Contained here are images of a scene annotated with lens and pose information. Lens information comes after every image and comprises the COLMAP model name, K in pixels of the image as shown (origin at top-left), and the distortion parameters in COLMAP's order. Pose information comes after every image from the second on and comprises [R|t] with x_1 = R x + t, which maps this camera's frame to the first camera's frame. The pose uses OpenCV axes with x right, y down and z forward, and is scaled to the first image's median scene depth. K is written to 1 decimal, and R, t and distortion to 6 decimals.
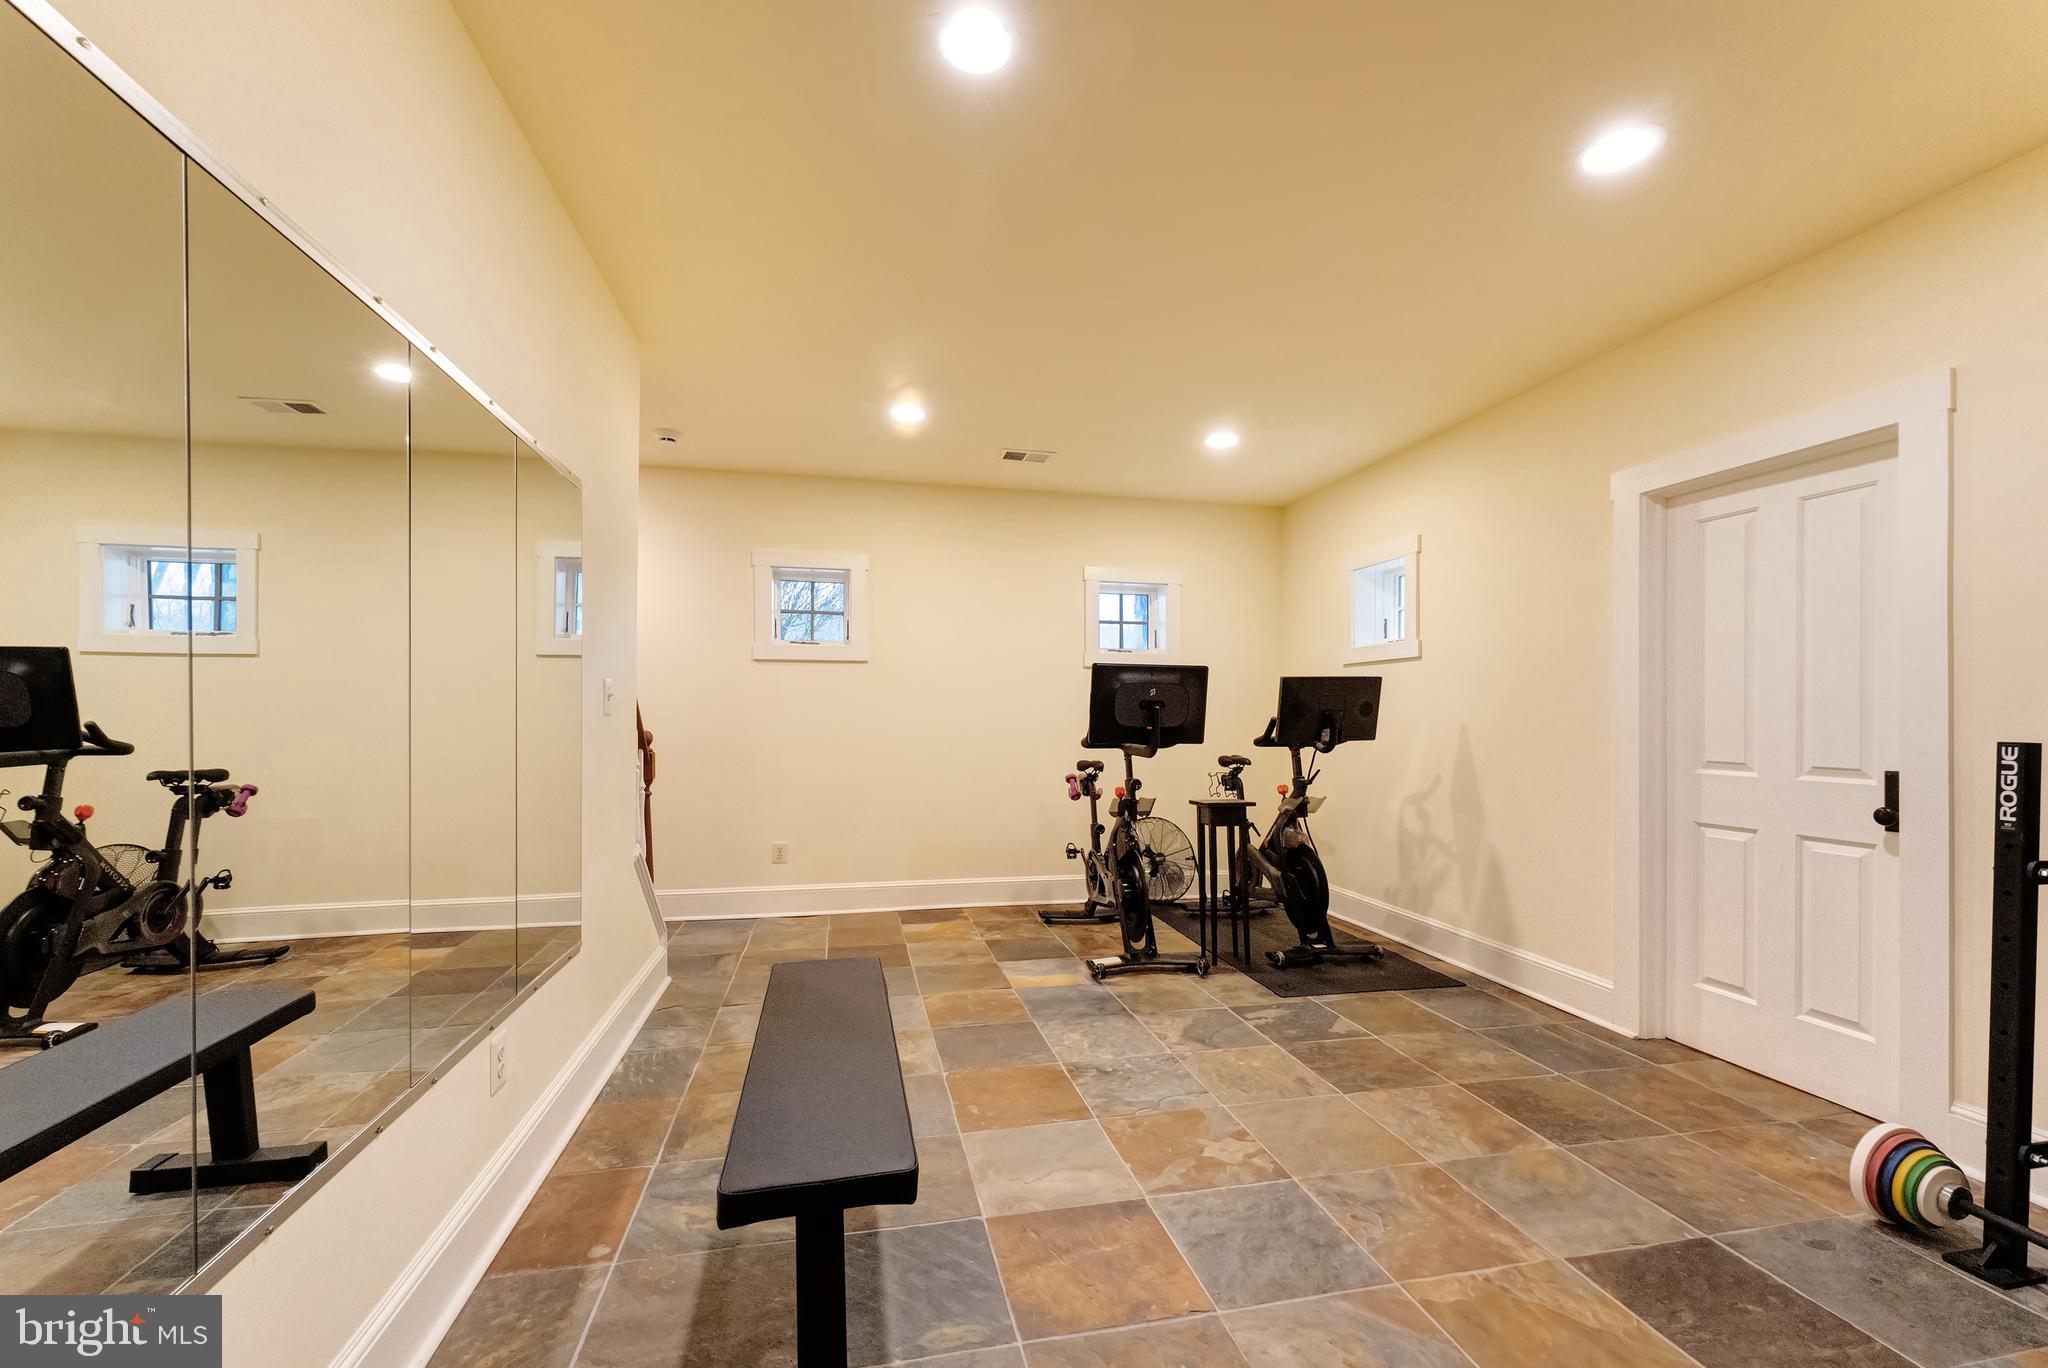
lens RADIAL K [[822.0, 0, 1024.6], [0, 822.0, 720.8], [0, 0, 1]] dist [-0.001009, 0.000027]
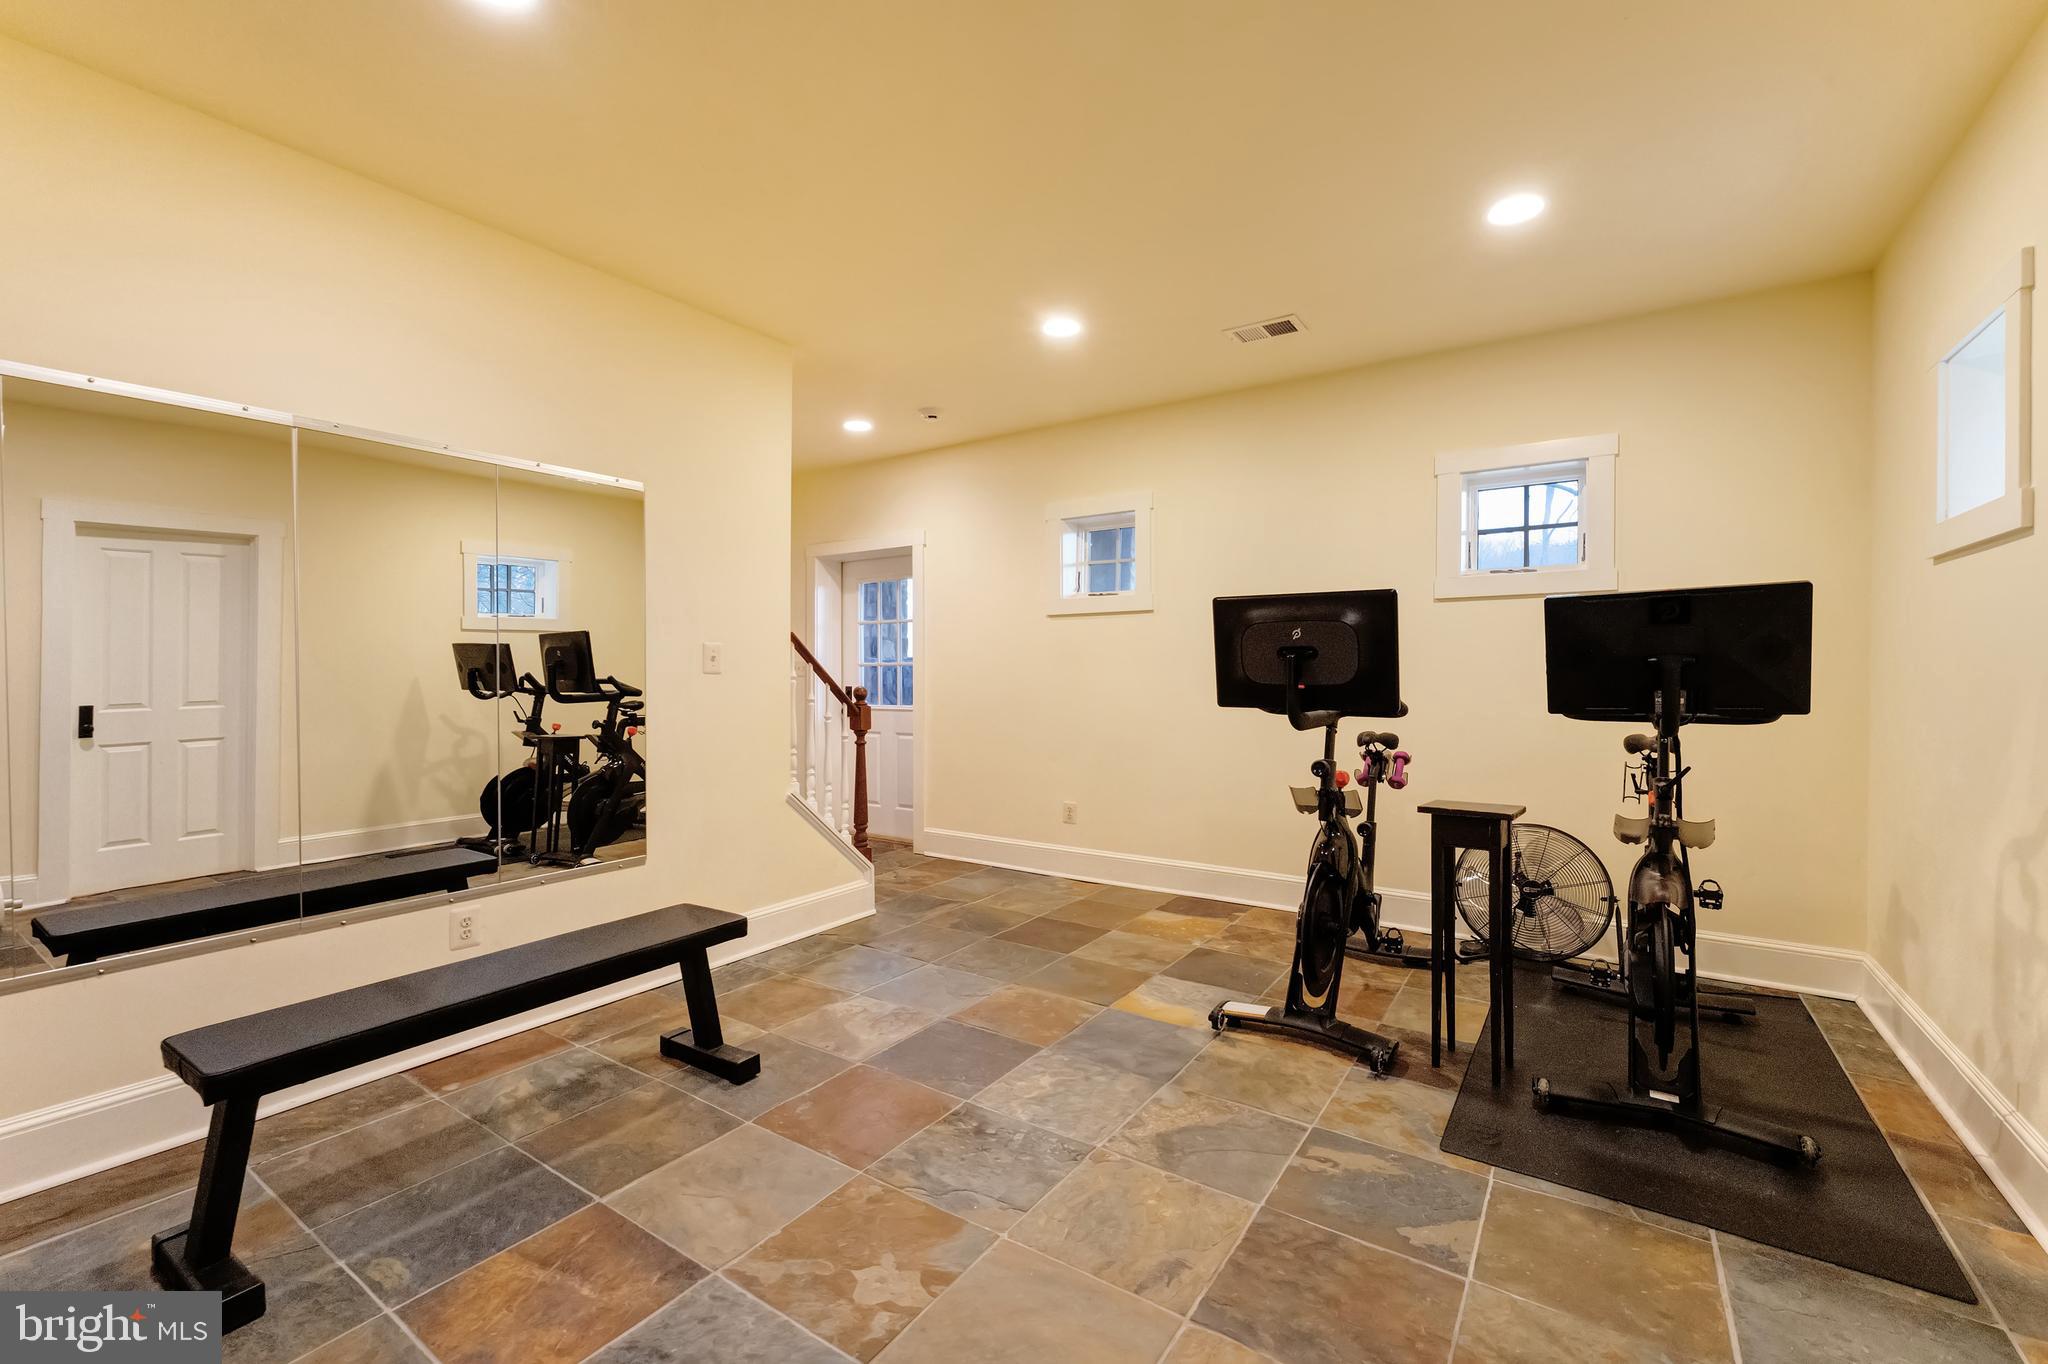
lens RADIAL K [[850.8, 0, 1025.6], [0, 850.8, 691.4], [0, 0, 1]] dist [-0.004481, -0.000391]
pose [[0.691218, 0.010727, -0.722567, 0.506912], [0.001999, 0.999858, 0.016756, 0.000554], [0.722644, -0.013026, 0.691098, 0.350748]]
